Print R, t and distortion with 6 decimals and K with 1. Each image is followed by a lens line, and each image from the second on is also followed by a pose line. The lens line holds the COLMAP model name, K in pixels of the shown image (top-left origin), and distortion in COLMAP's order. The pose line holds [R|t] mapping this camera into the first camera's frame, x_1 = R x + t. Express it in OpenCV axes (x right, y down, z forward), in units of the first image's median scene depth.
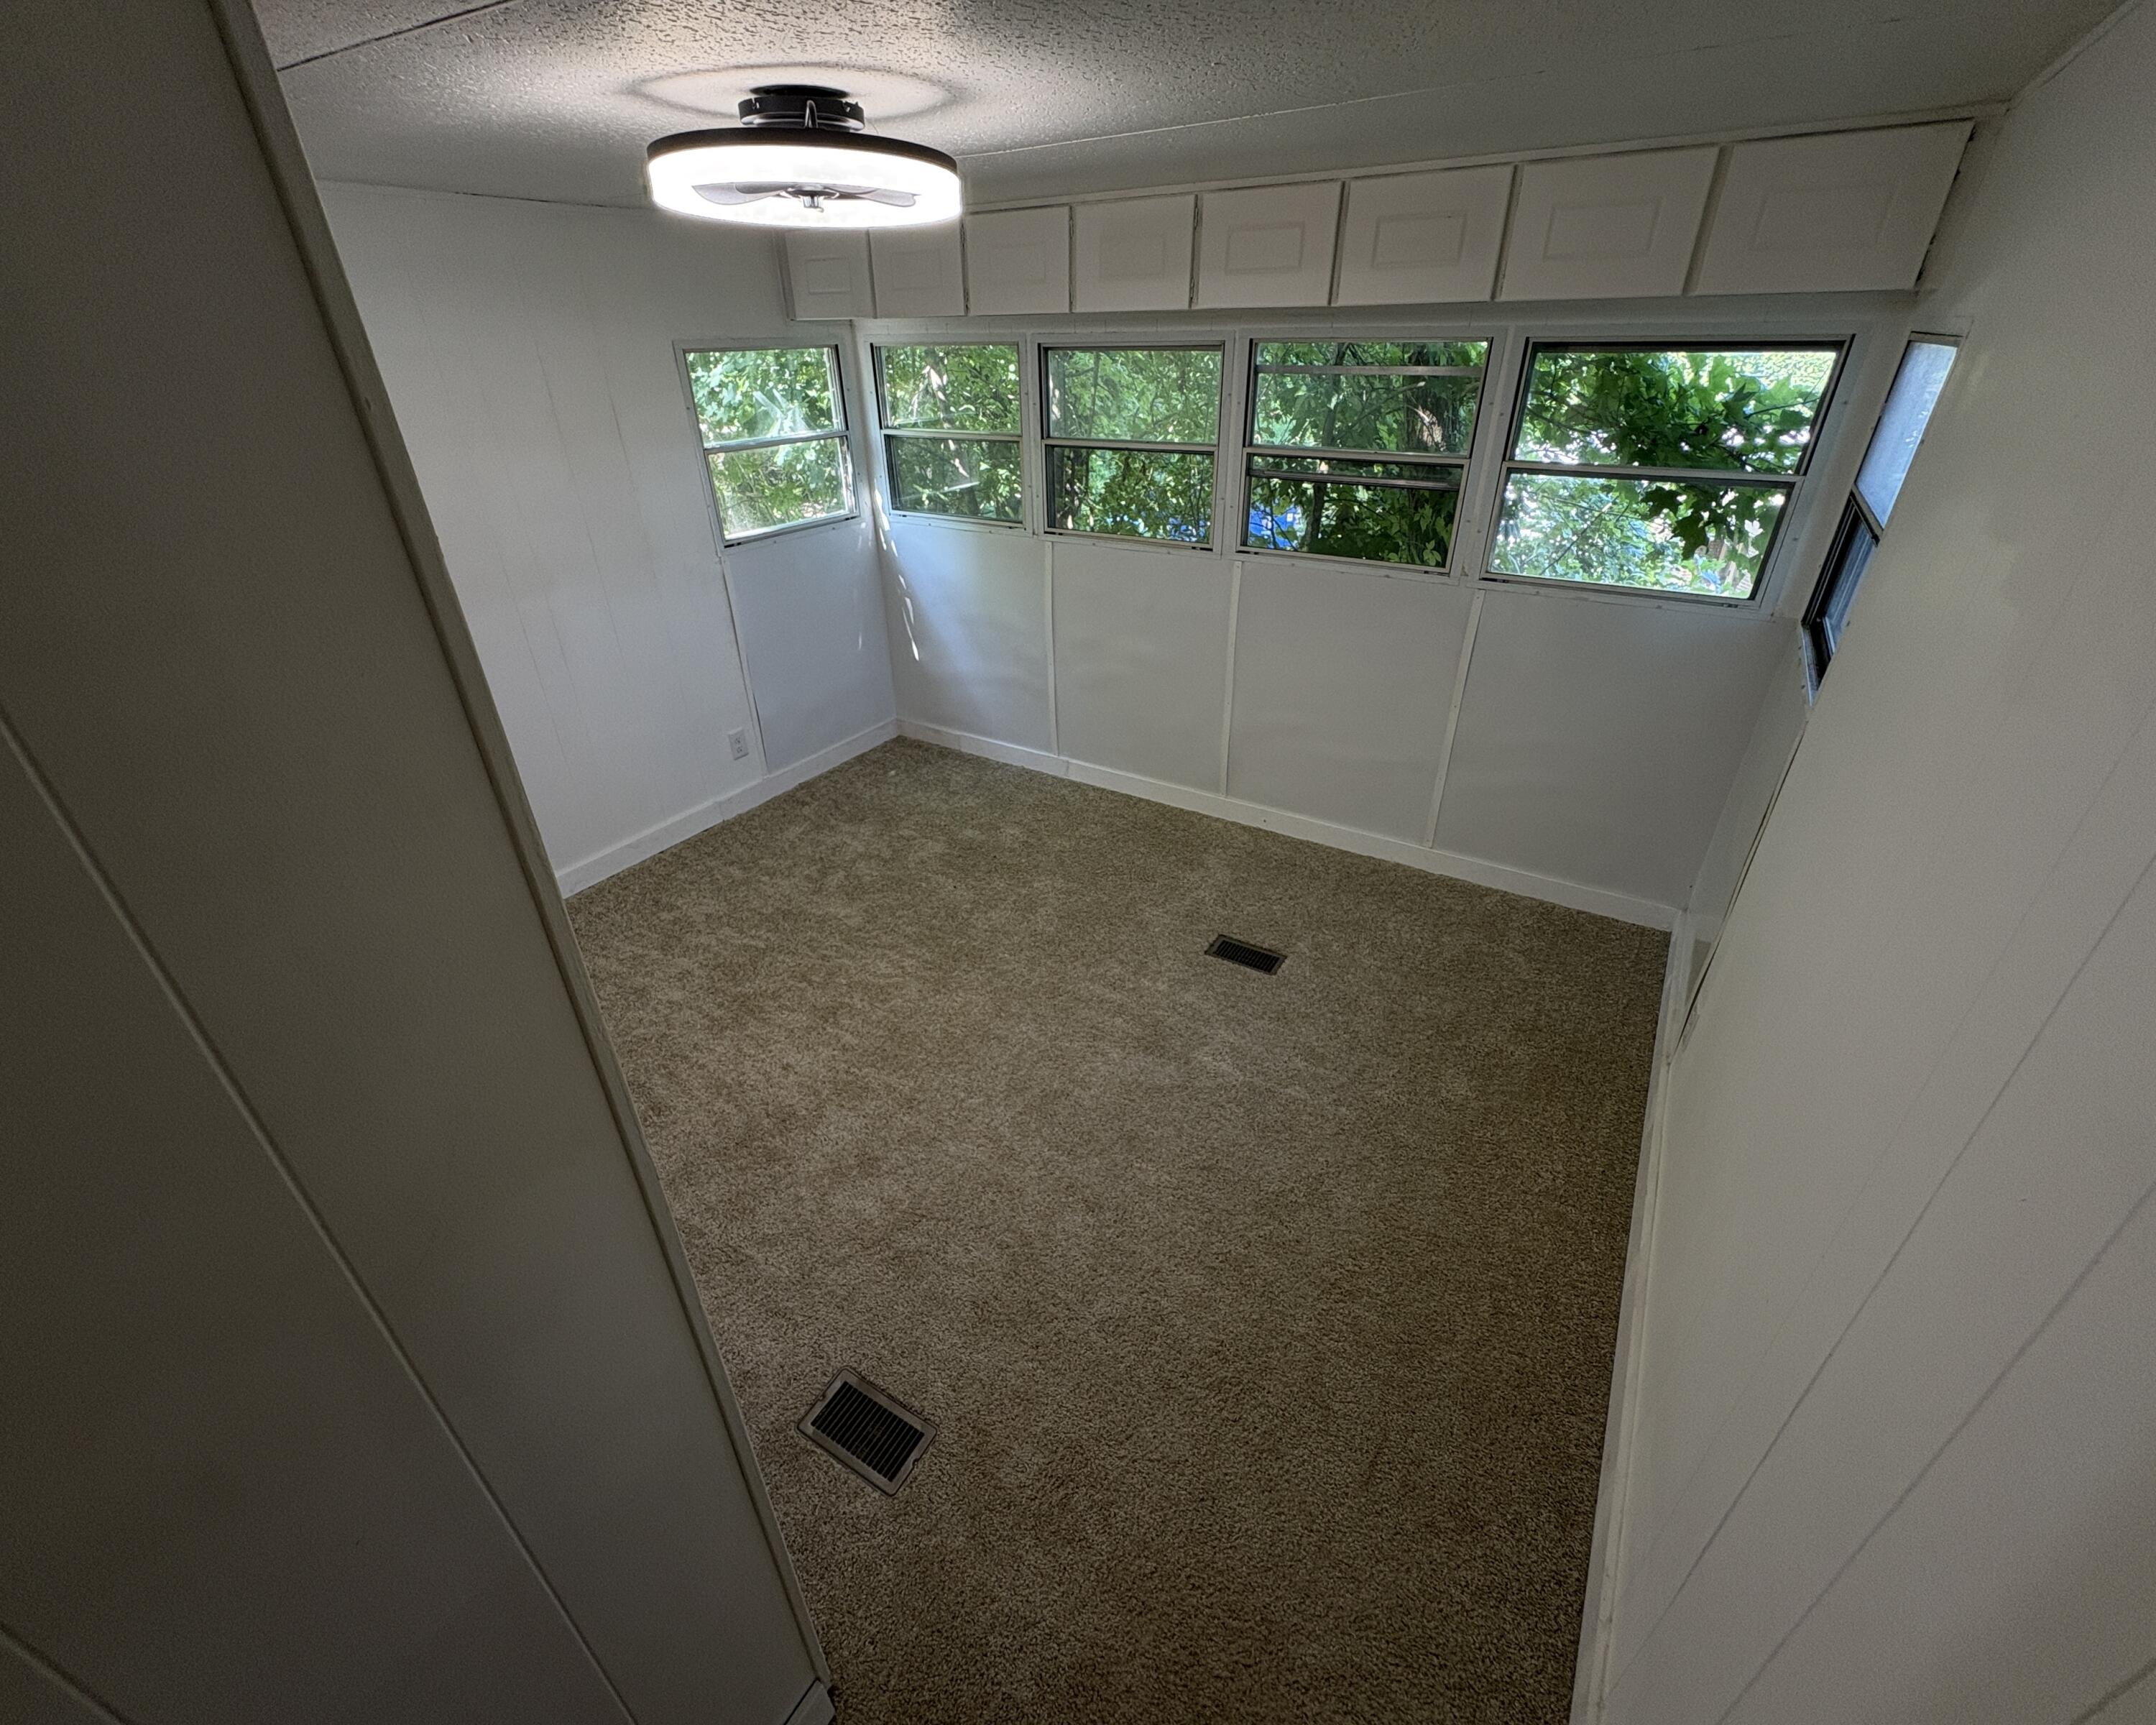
lens RADIAL K [[919.0, 0, 1084.2], [0, 919.0, 861.4], [0, 0, 1]] dist [-0.002397, 0.001428]
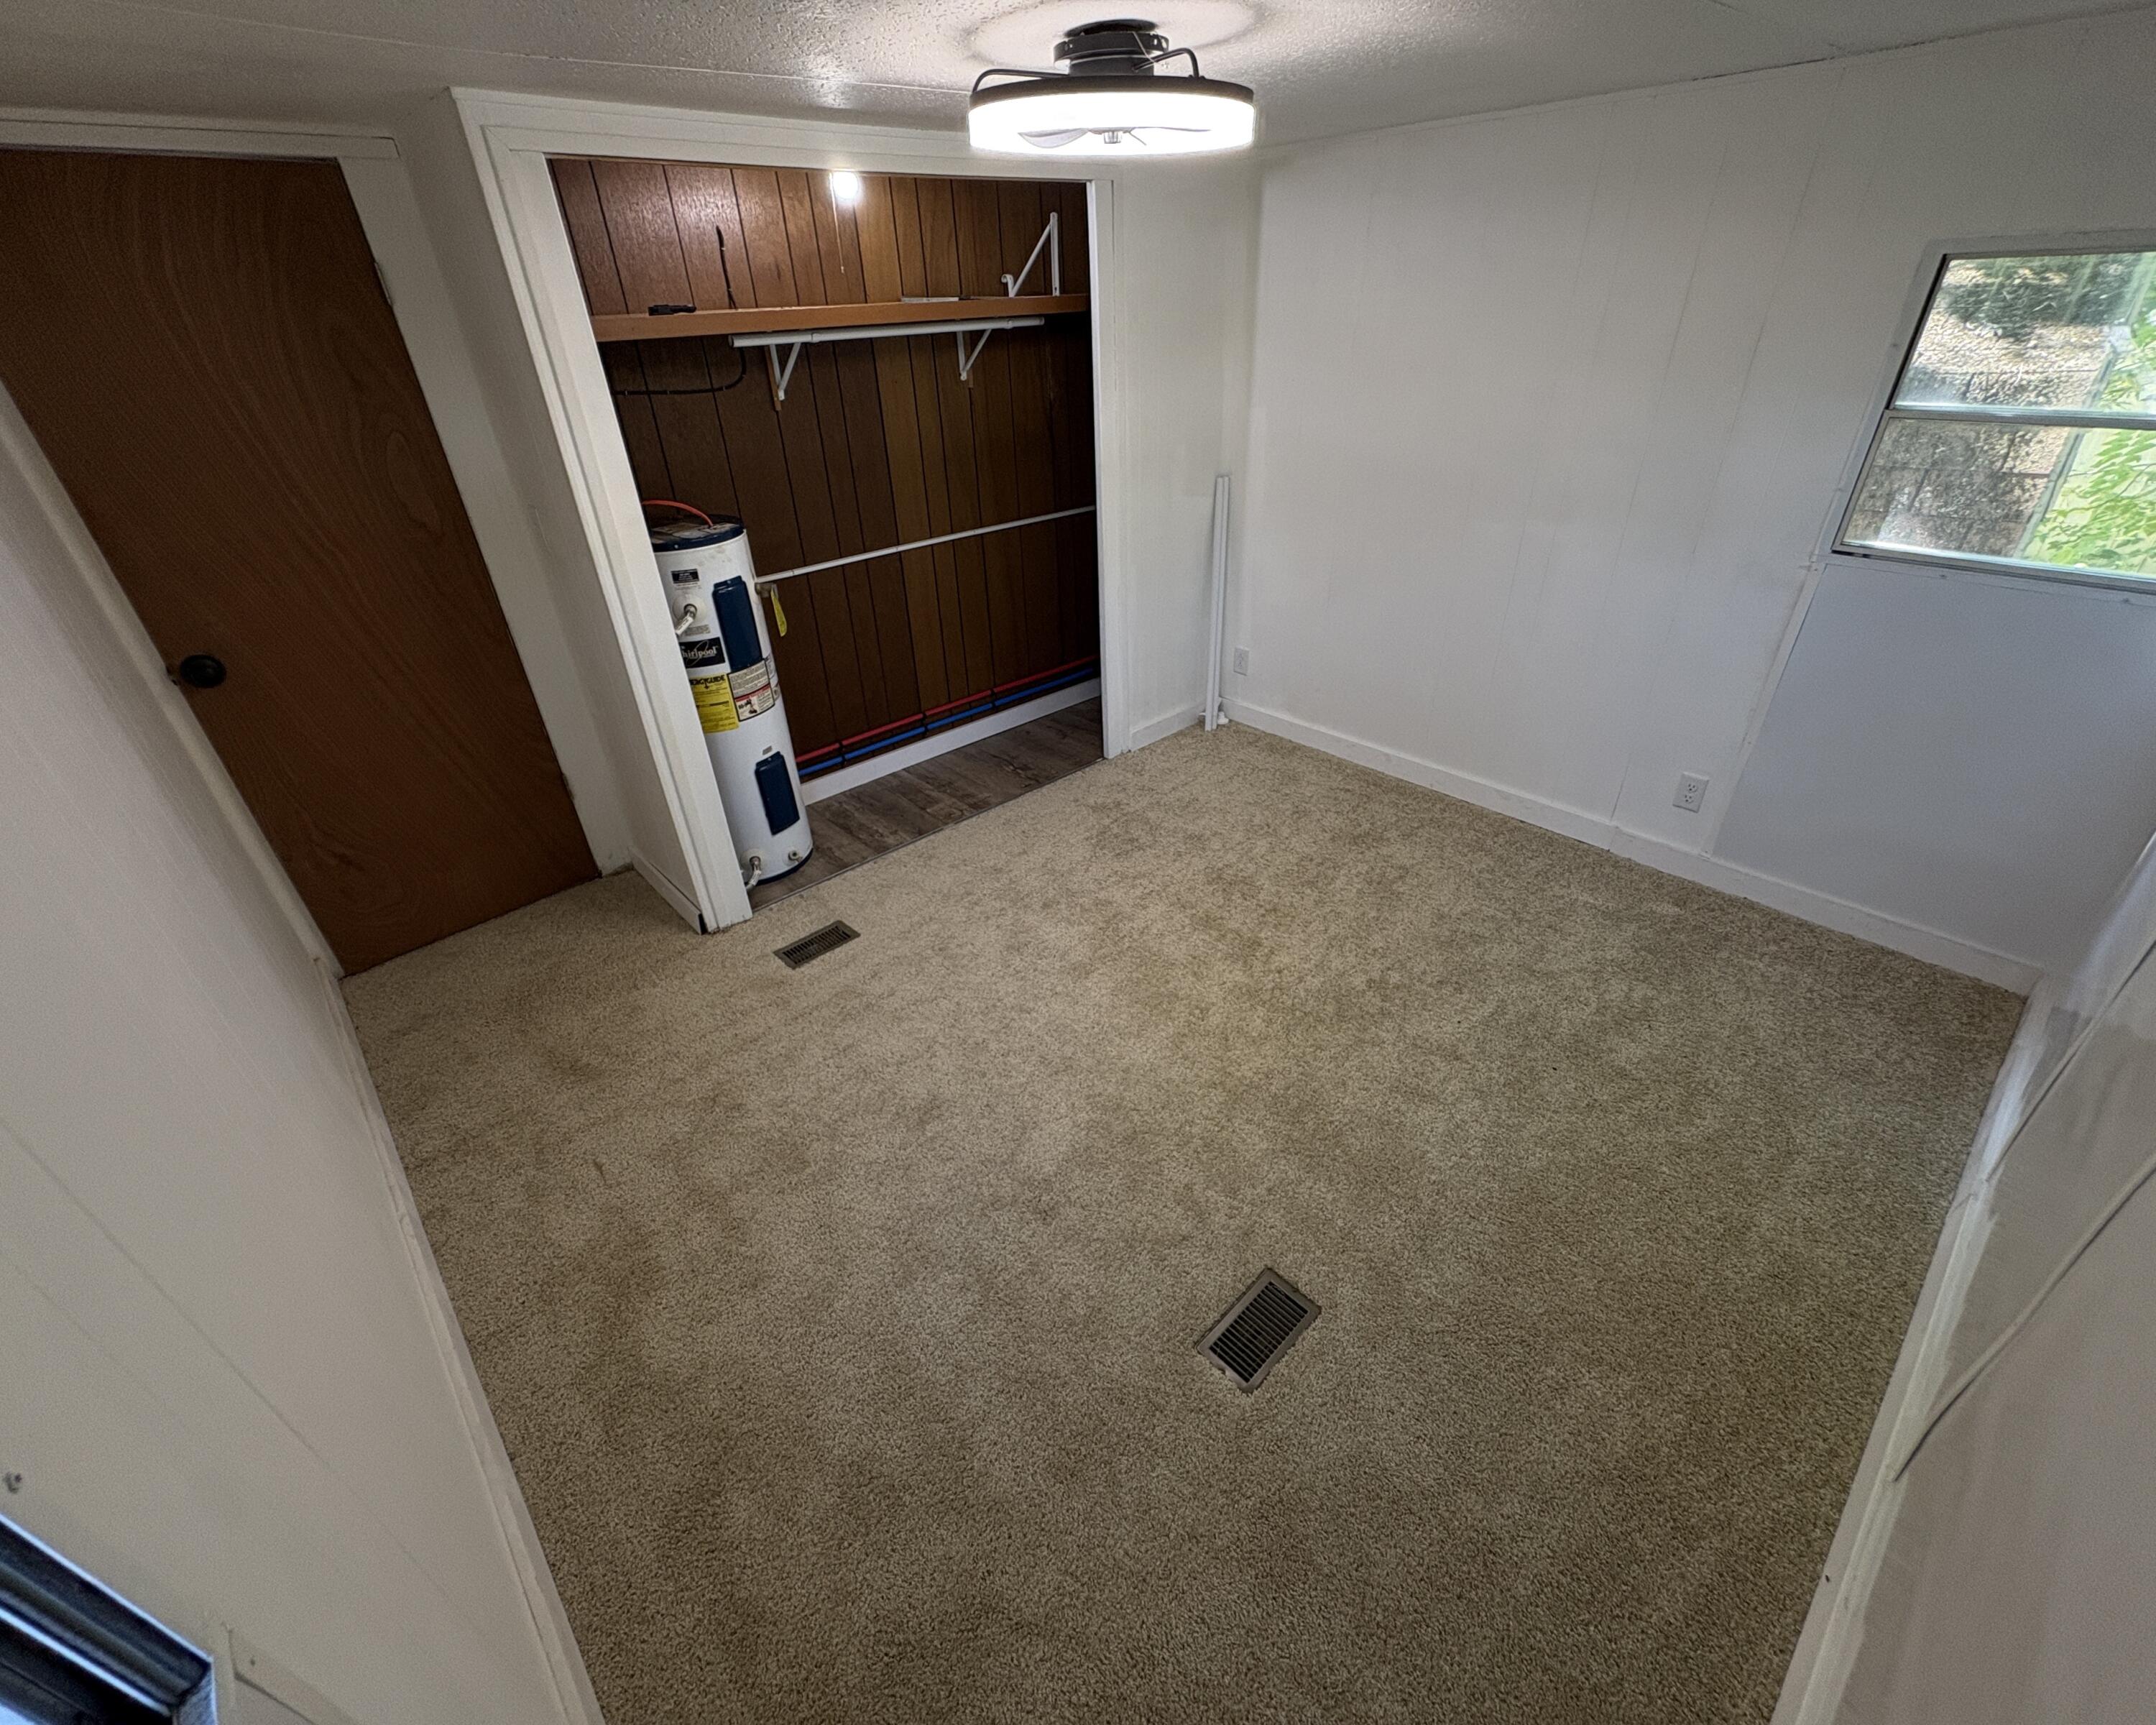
lens RADIAL K [[919.0, 0, 1081.1], [0, 919.0, 862.7], [0, 0, 1]] dist [-0.002397, 0.001428]
pose [[-0.257459, 0.533430, -0.805709, 0.417031], [-0.450894, 0.671155, 0.588427, -0.318644], [0.854640, 0.514785, 0.067726, 0.554280]]
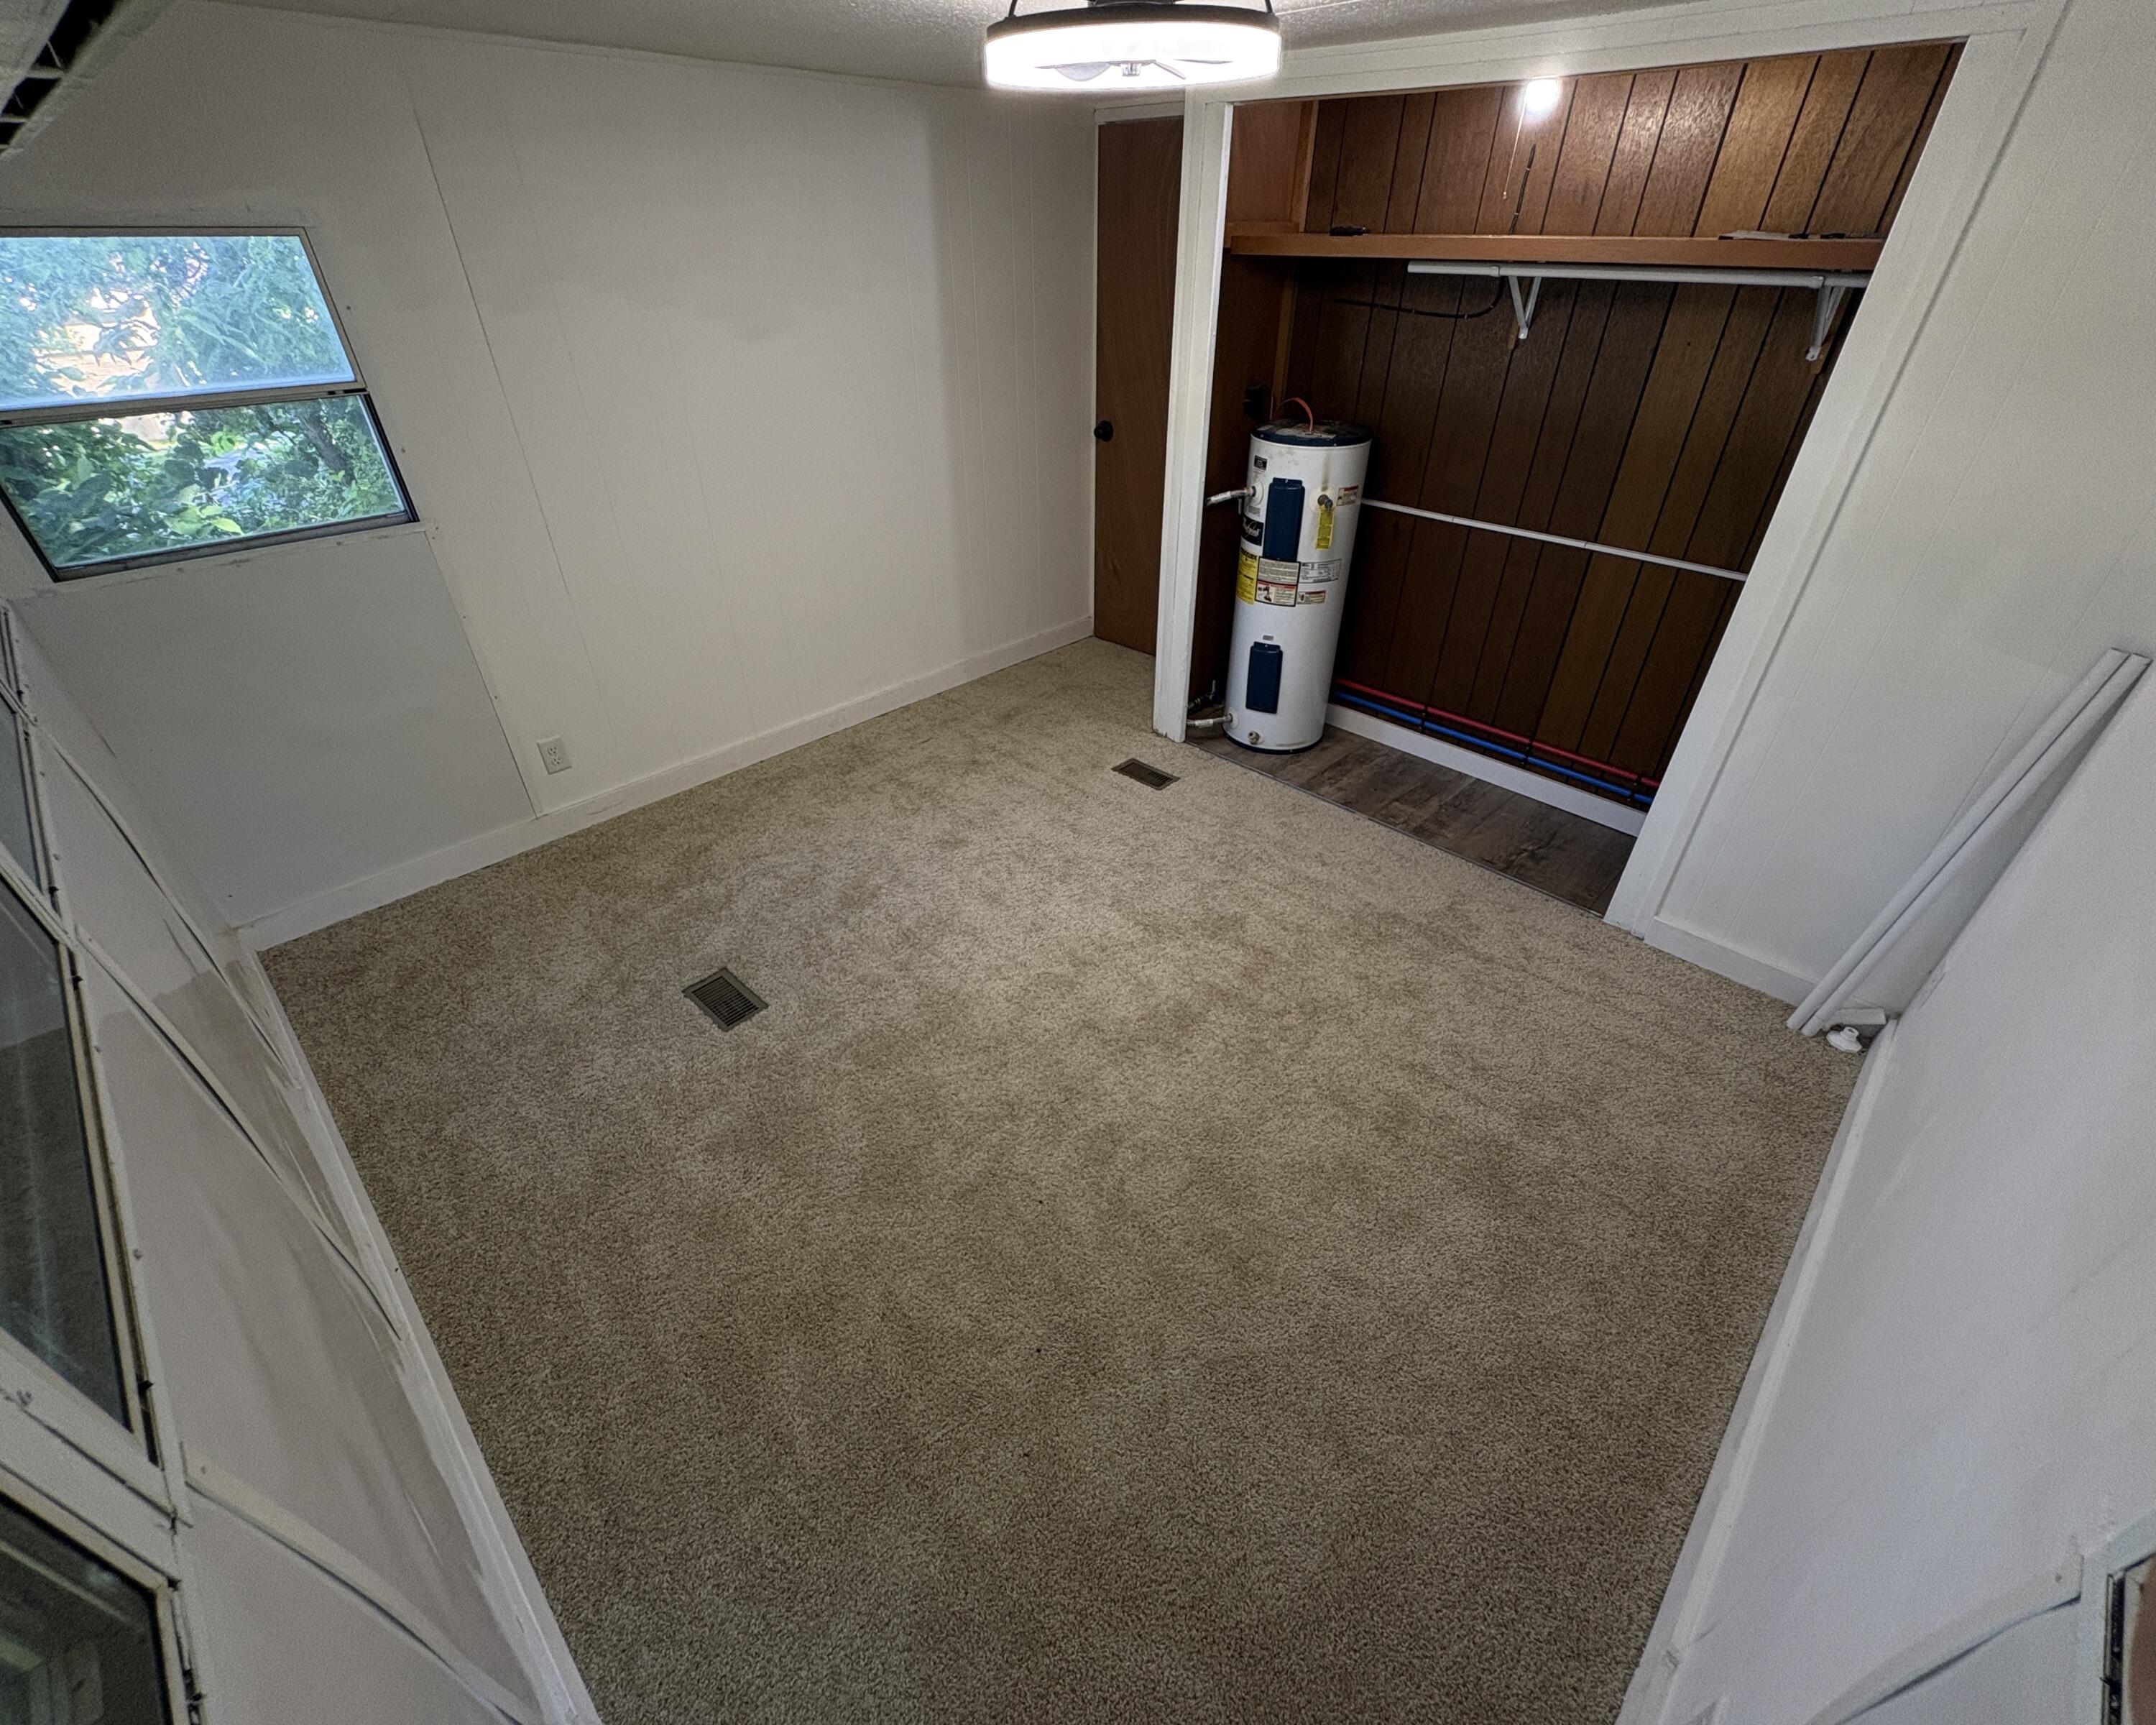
lens RADIAL K [[919.0, 0, 1079.8], [0, 919.0, 866.8], [0, 0, 1]] dist [-0.002397, 0.001428]
pose [[-0.978102, -0.107880, 0.177987, -0.220142], [0.115857, 0.428210, 0.896222, -0.526856], [-0.172900, 0.897217, -0.406334, 0.929257]]
